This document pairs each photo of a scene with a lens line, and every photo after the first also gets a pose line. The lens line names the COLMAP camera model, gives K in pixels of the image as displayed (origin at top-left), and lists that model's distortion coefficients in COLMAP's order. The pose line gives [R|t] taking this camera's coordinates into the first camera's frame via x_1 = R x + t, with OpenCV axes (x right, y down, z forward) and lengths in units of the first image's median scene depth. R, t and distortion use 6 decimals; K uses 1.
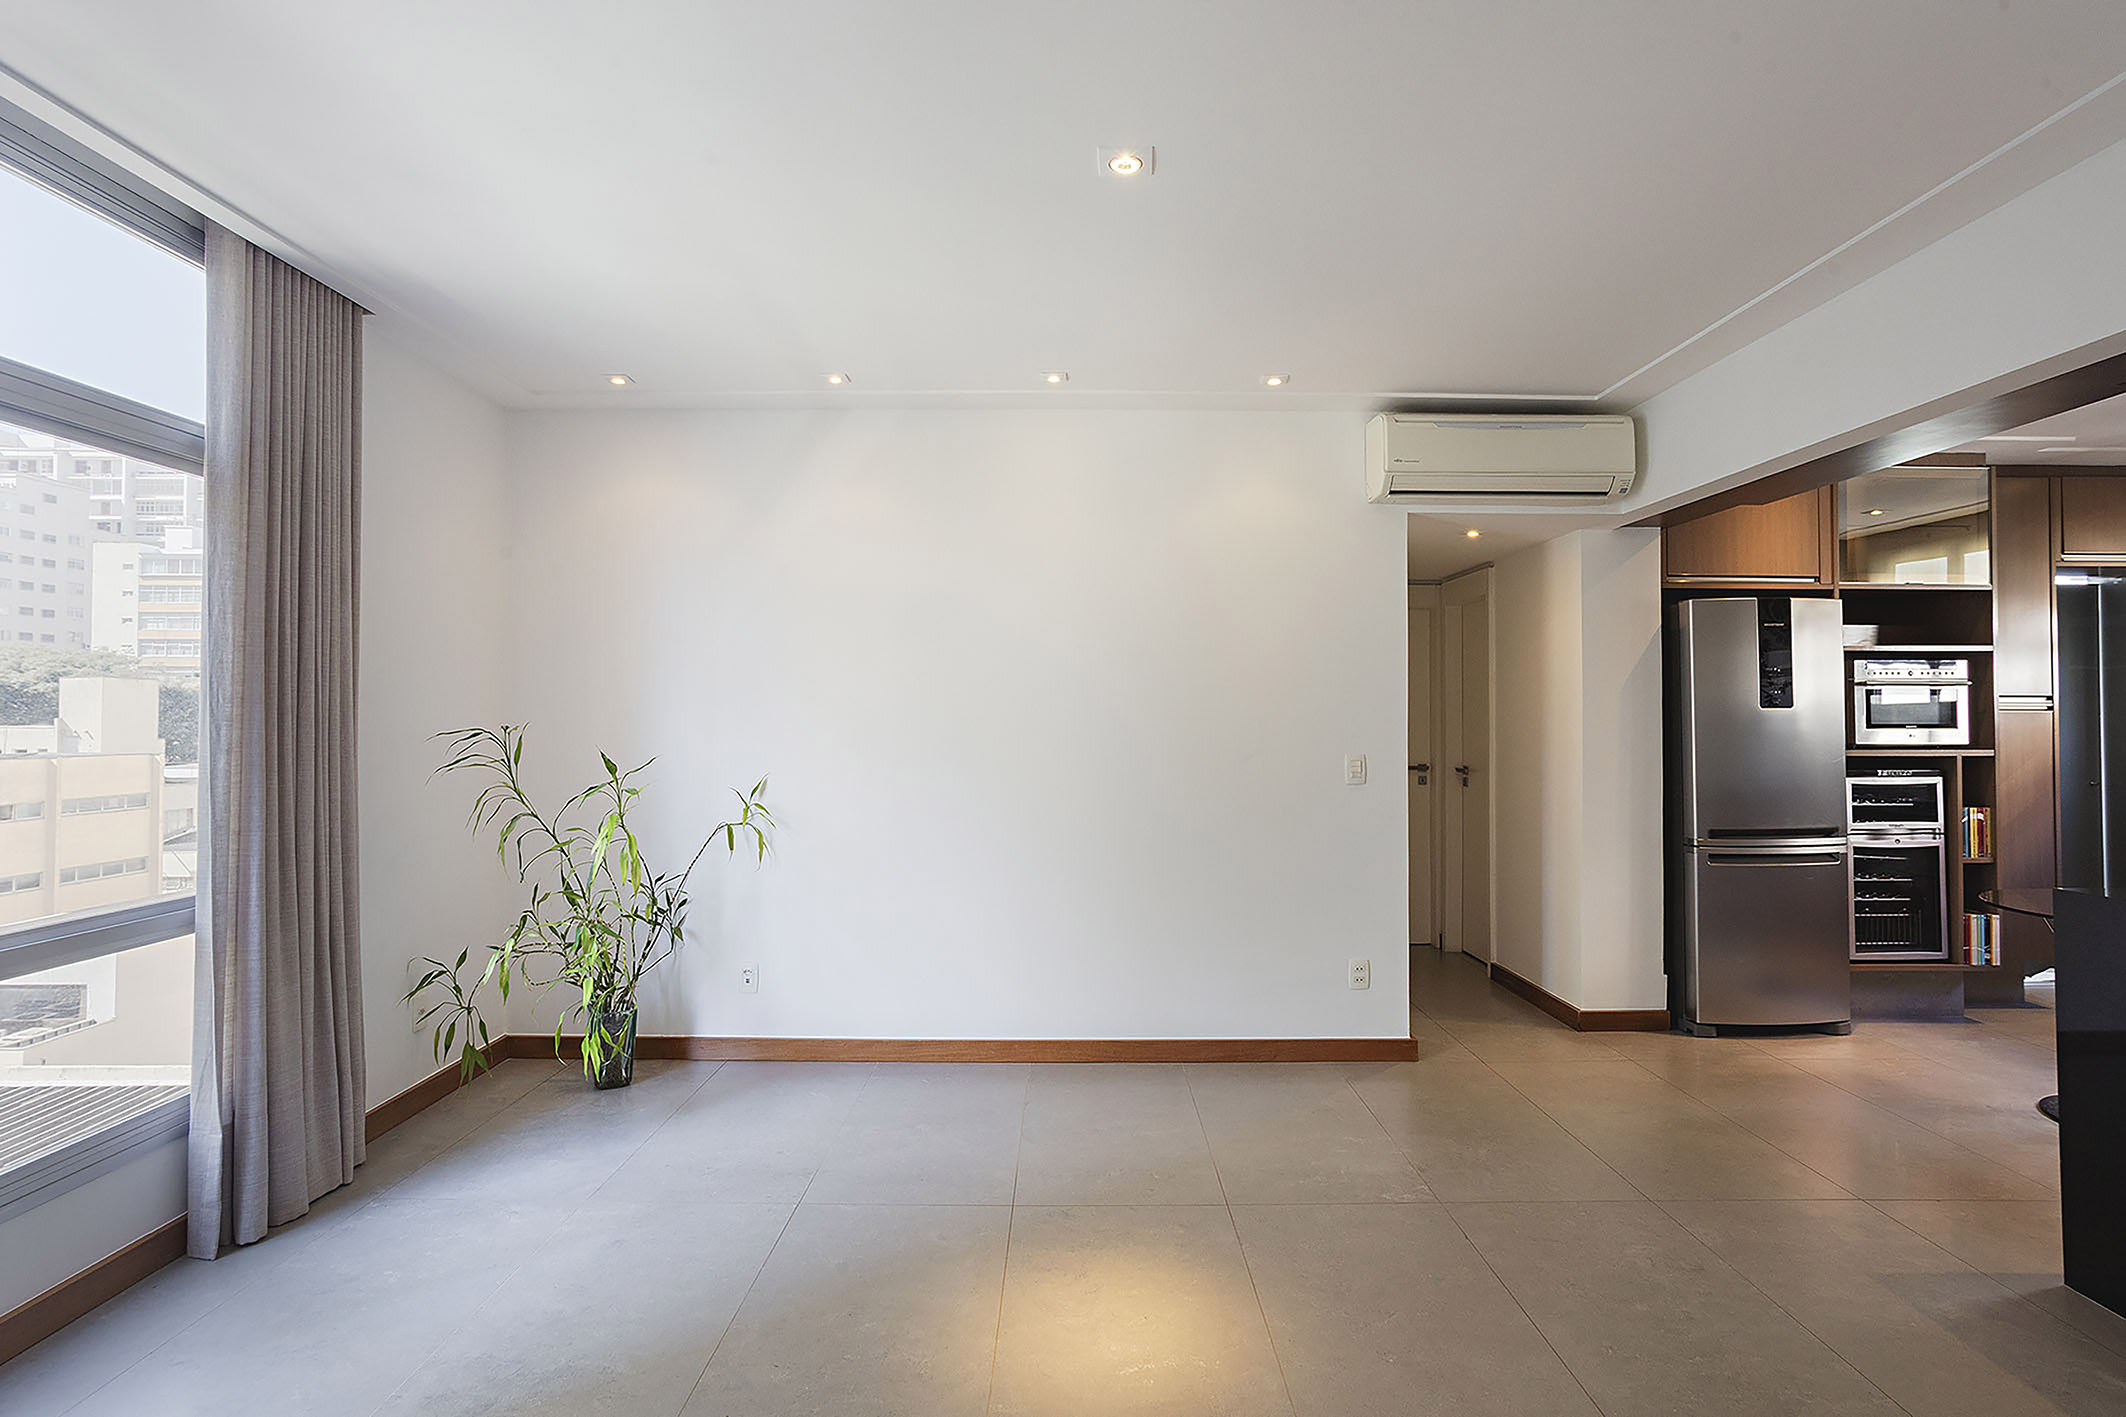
lens RADIAL K [[1088.3, 0, 1129.3], [0, 1088.3, 708.7], [0, 0, 1]] dist [0.000669, 0.018124]
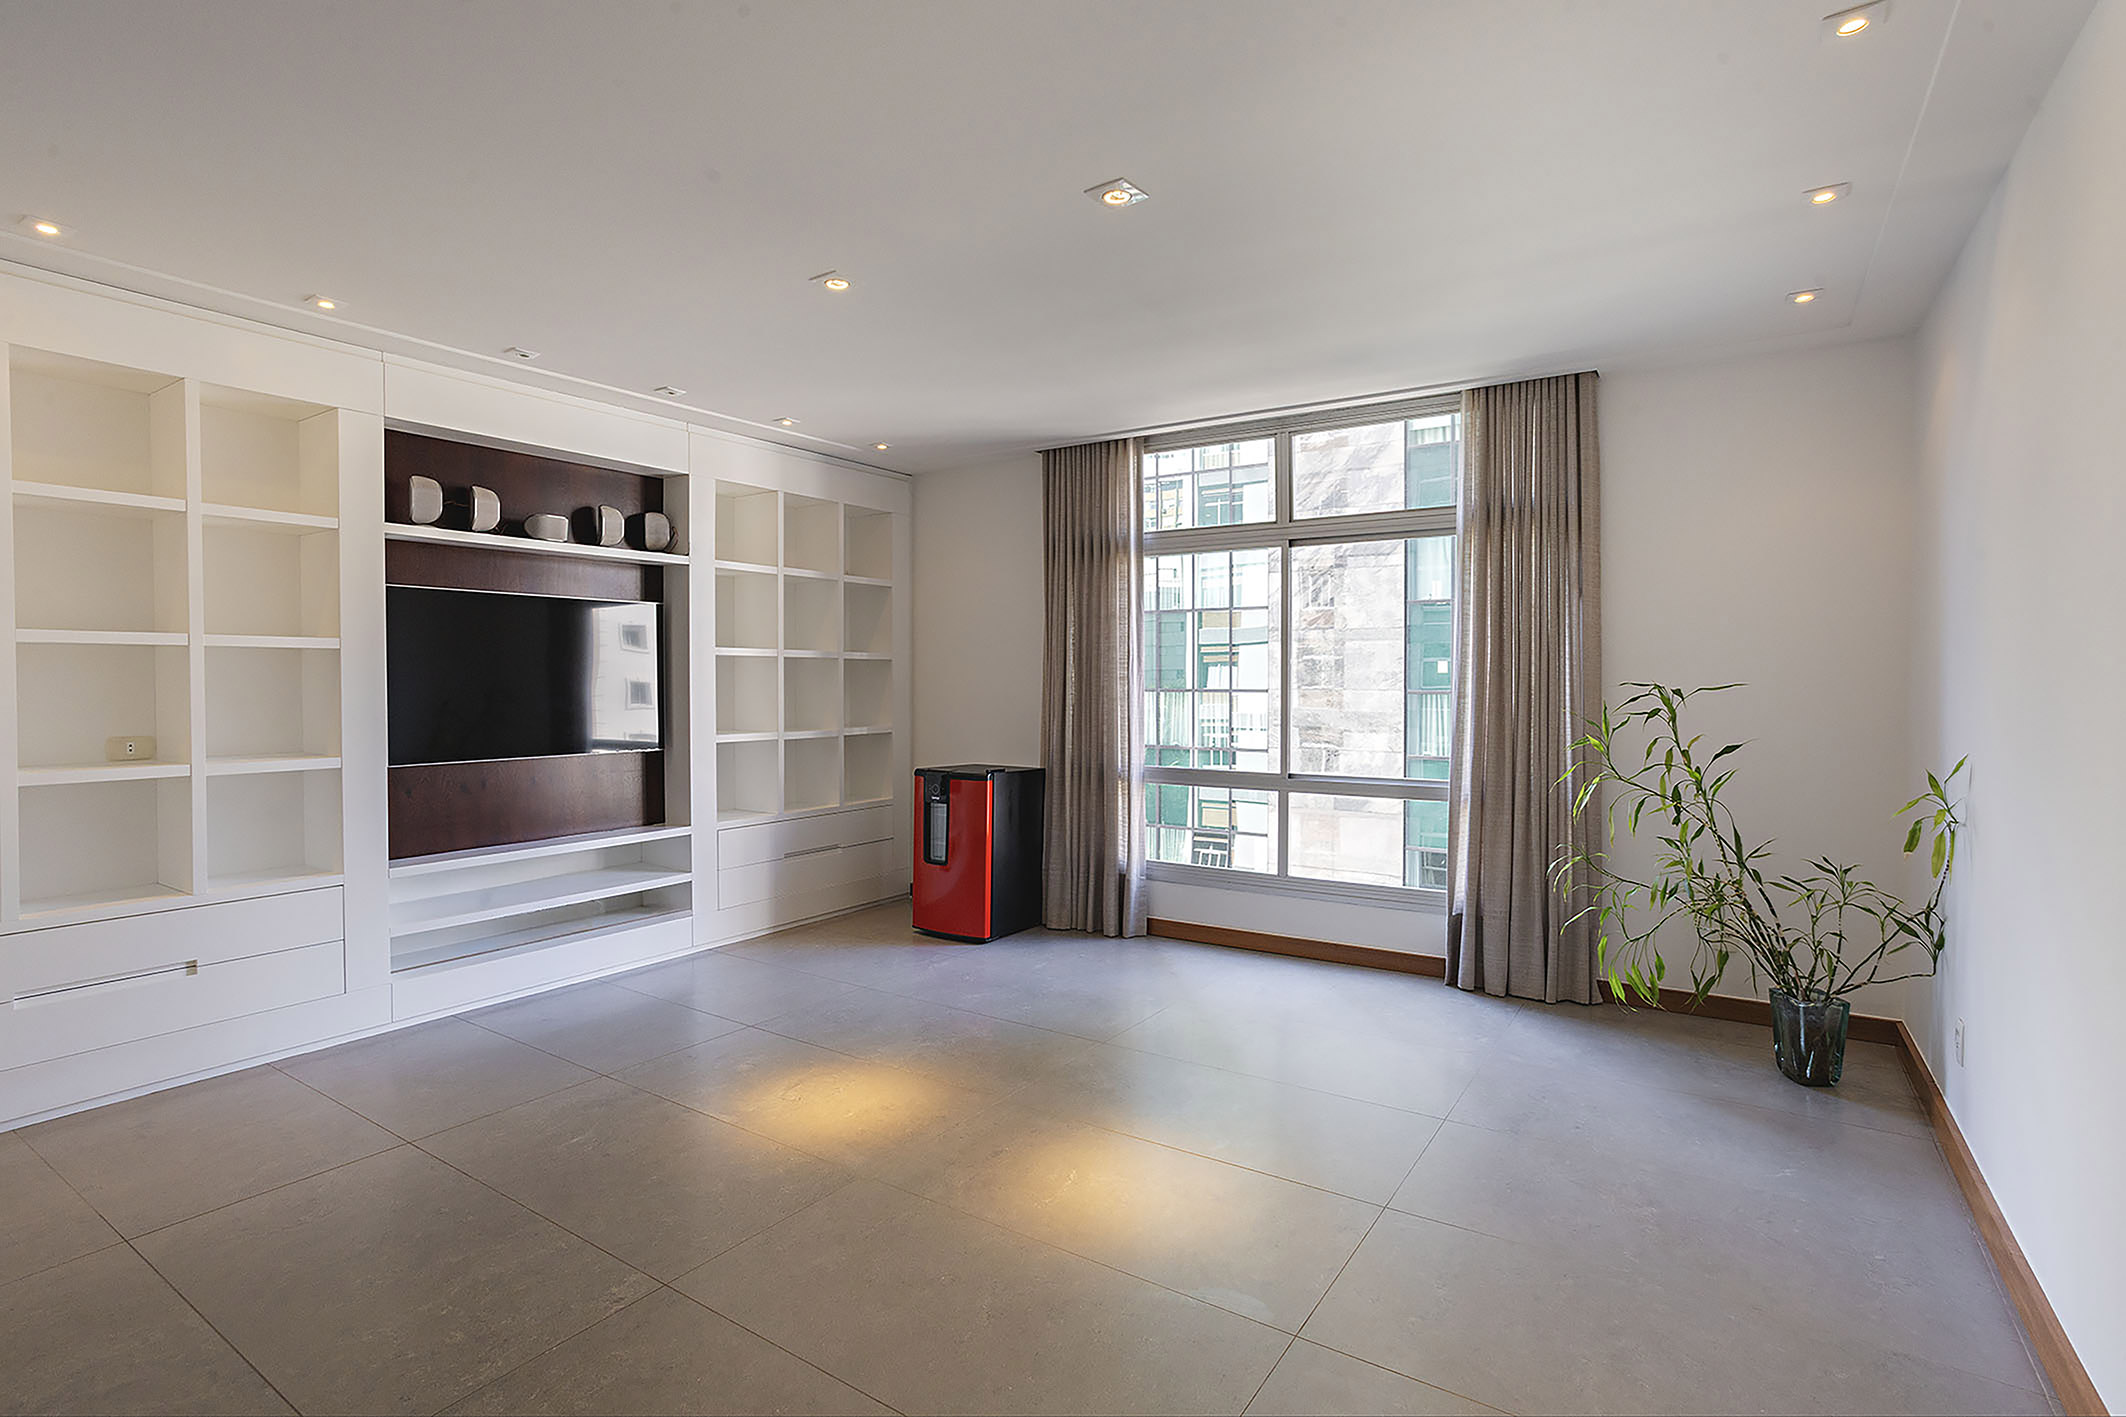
lens RADIAL K [[1077.2, 0, 1063.0], [0, 1077.2, 708.5], [0, 0, 1]] dist [-0.055976, 0.038550]
pose [[-0.607281, 0.018730, -0.794267, 0.531589], [0.005575, 0.999798, 0.019314, 0.013454], [0.794468, 0.007301, -0.607262, 0.928756]]
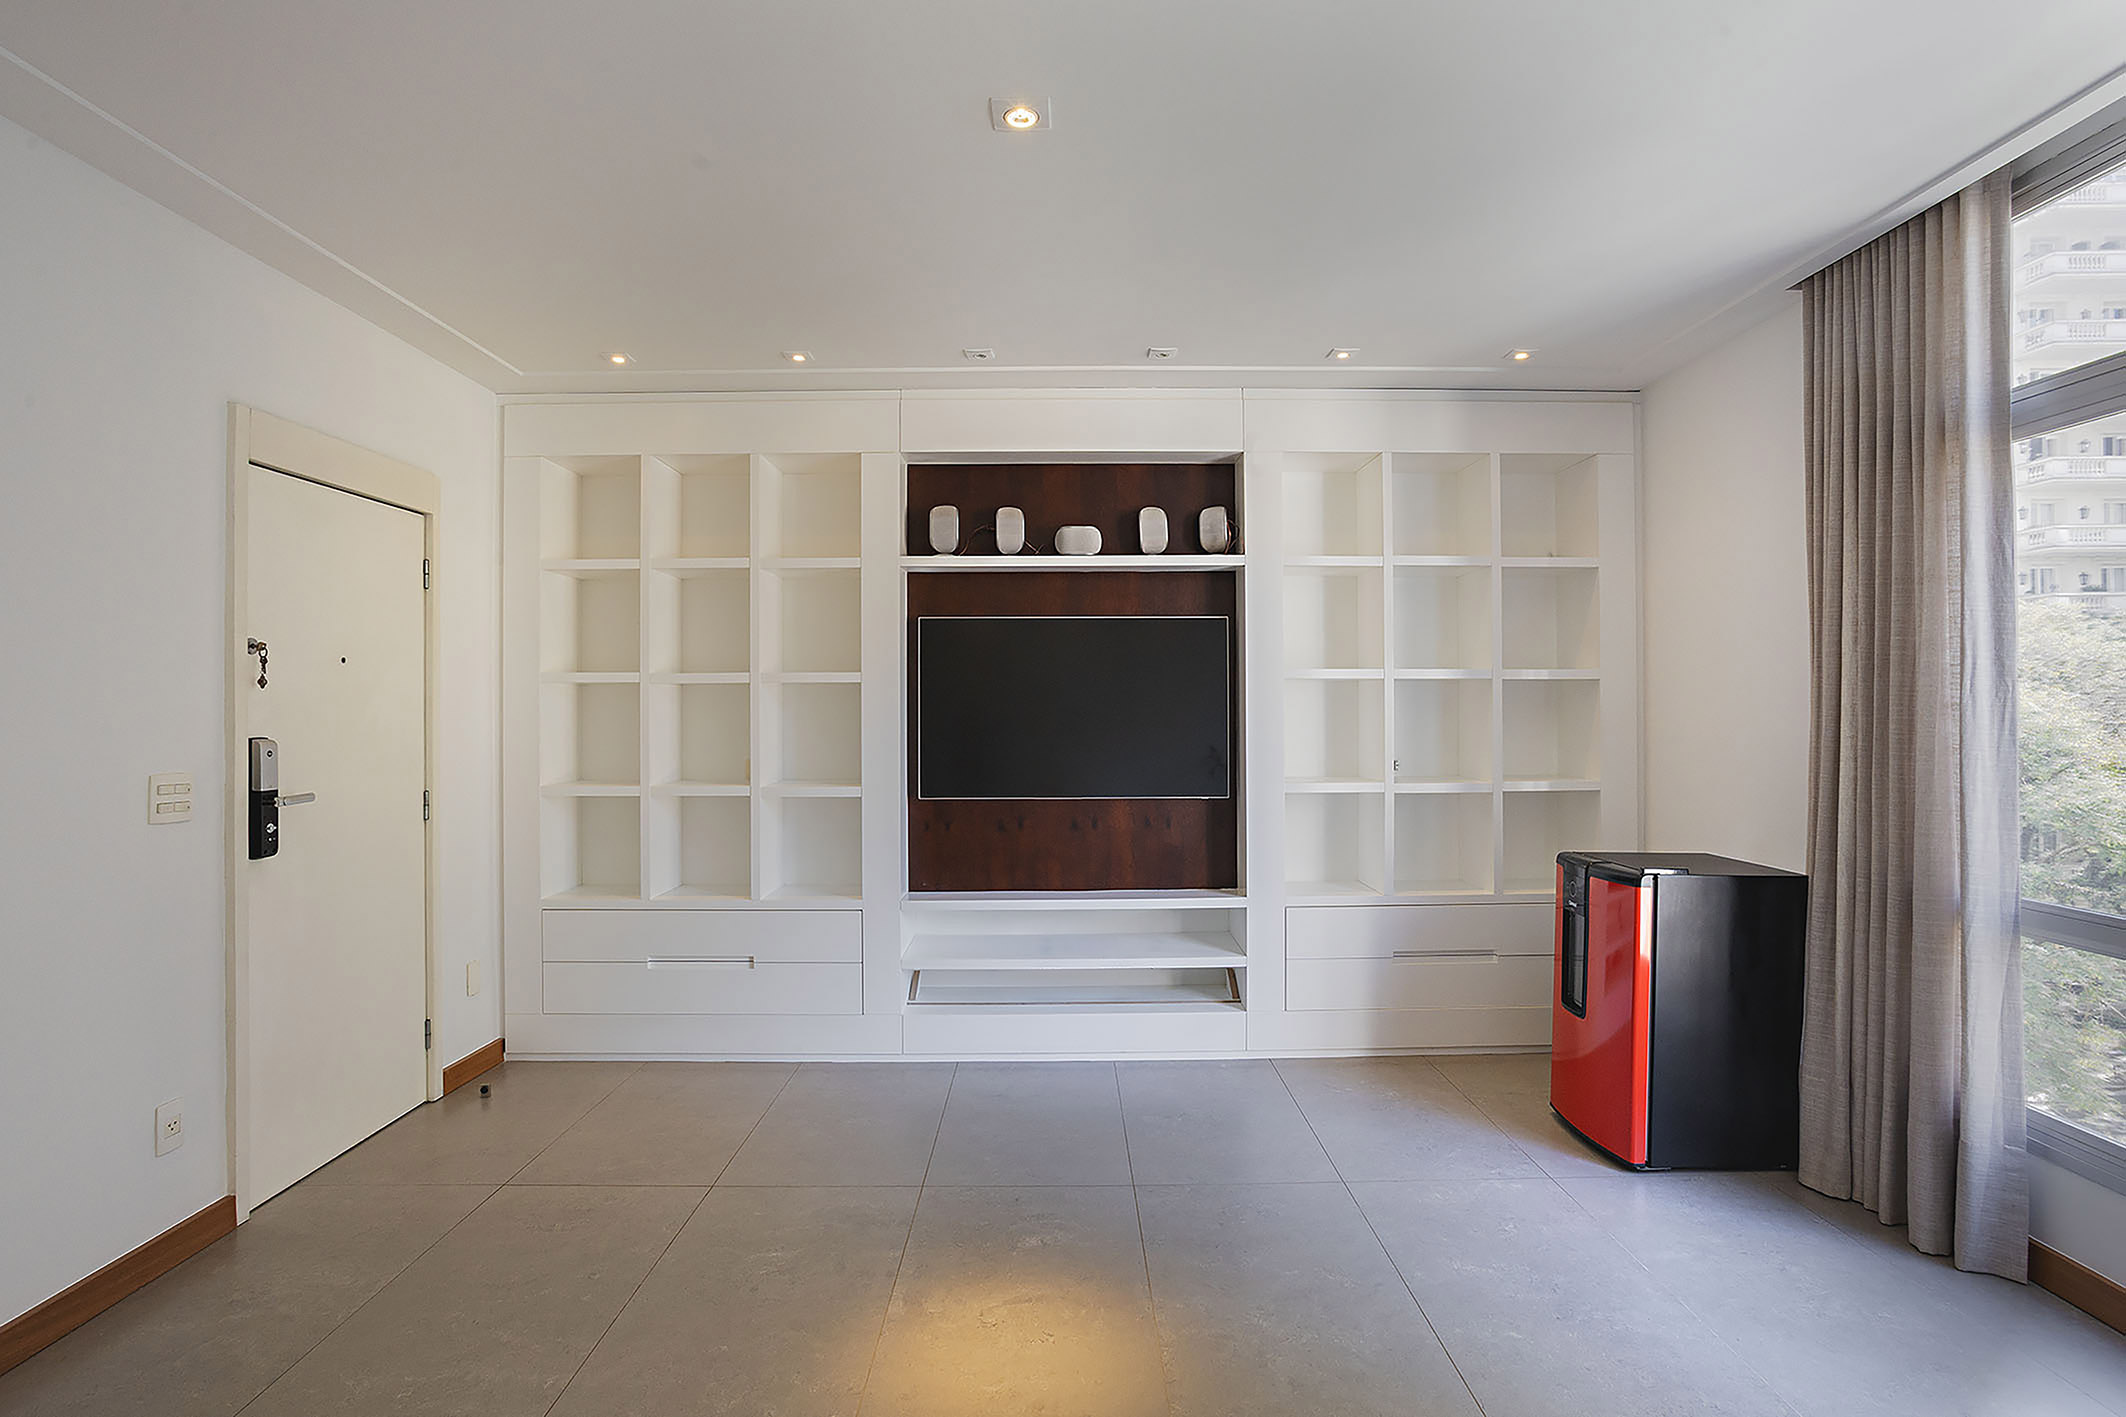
lens RADIAL K [[1077.2, 0, 1063.0], [0, 1077.2, 708.5], [0, 0, 1]] dist [-0.055976, 0.038550]
pose [[-0.997723, 0.002523, 0.067391, -0.043914], [0.001934, 0.999959, -0.008795, 0.008482], [-0.067411, -0.008645, -0.997688, 0.833468]]
